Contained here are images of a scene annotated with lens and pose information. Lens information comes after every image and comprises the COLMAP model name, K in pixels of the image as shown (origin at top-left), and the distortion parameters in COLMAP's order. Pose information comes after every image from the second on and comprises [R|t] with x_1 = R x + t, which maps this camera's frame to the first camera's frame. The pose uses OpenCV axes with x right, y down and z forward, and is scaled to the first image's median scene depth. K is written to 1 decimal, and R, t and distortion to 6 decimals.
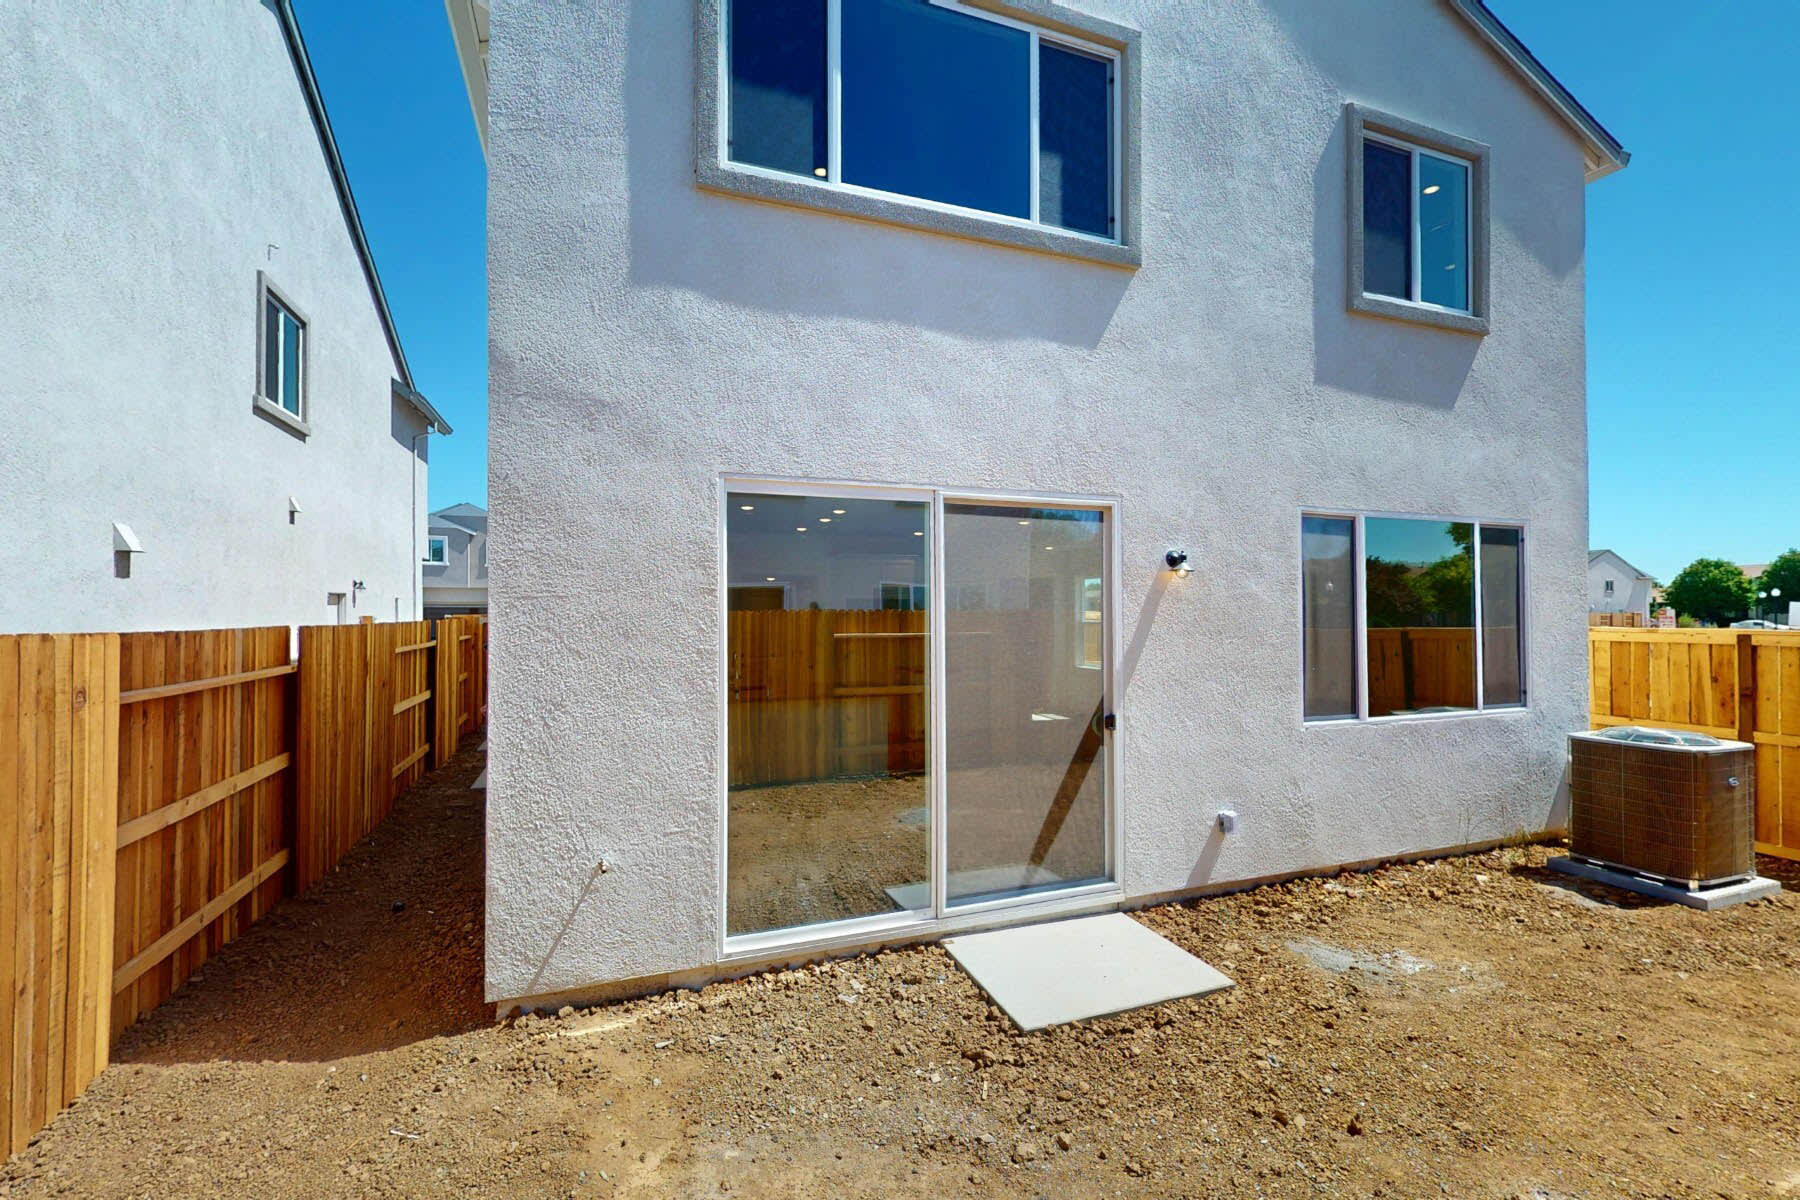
lens RADIAL K [[780.4, 0, 898.8], [0, 780.4, 605.2], [0, 0, 1]] dist [-0.001149, 0.000562]
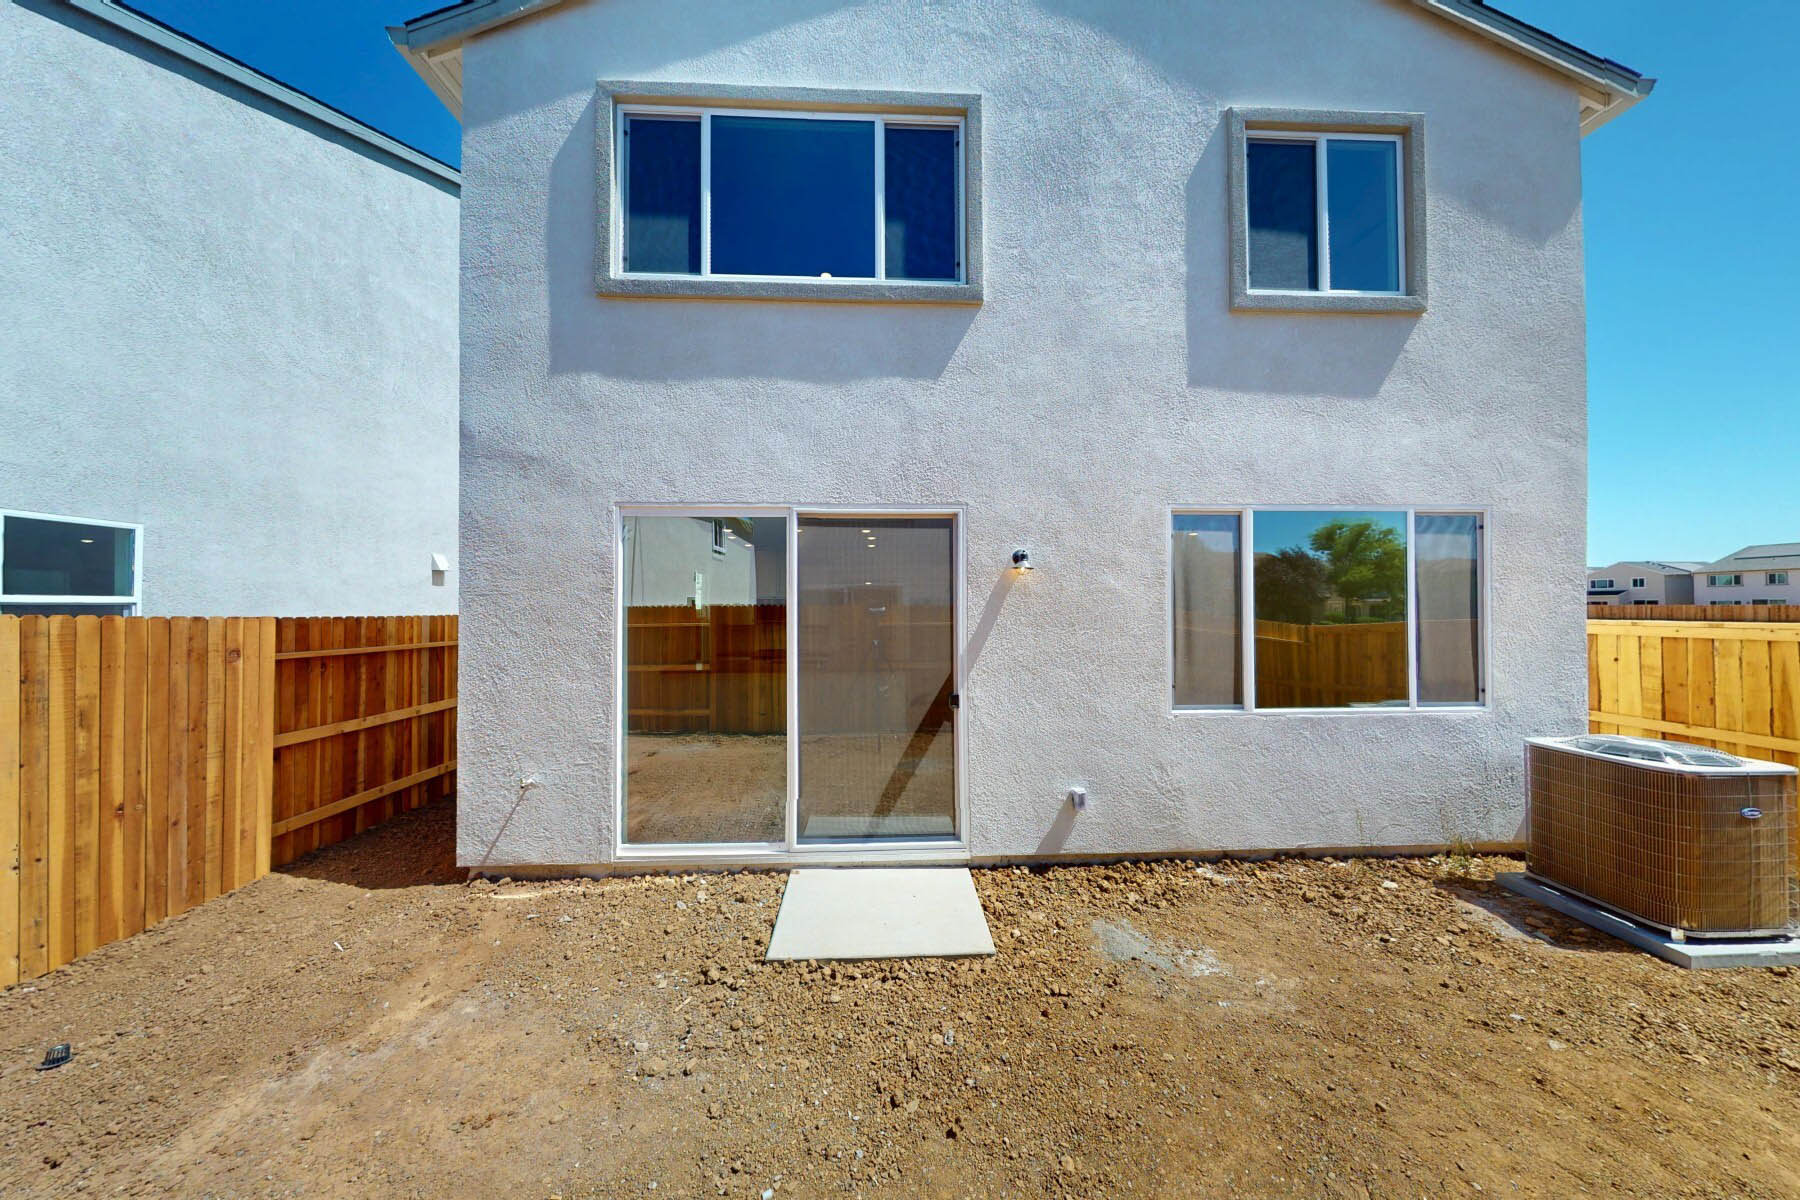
lens RADIAL K [[563.2, 0, 900.0], [0, 563.2, 600.0], [0, 0, 1]] dist [-0.007201, 0.001700]
pose [[0.948334, -0.003249, -0.317256, 0.453412], [0.003199, 0.999995, -0.000677, 0.001805], [0.317257, -0.000373, 0.948340, 0.186652]]
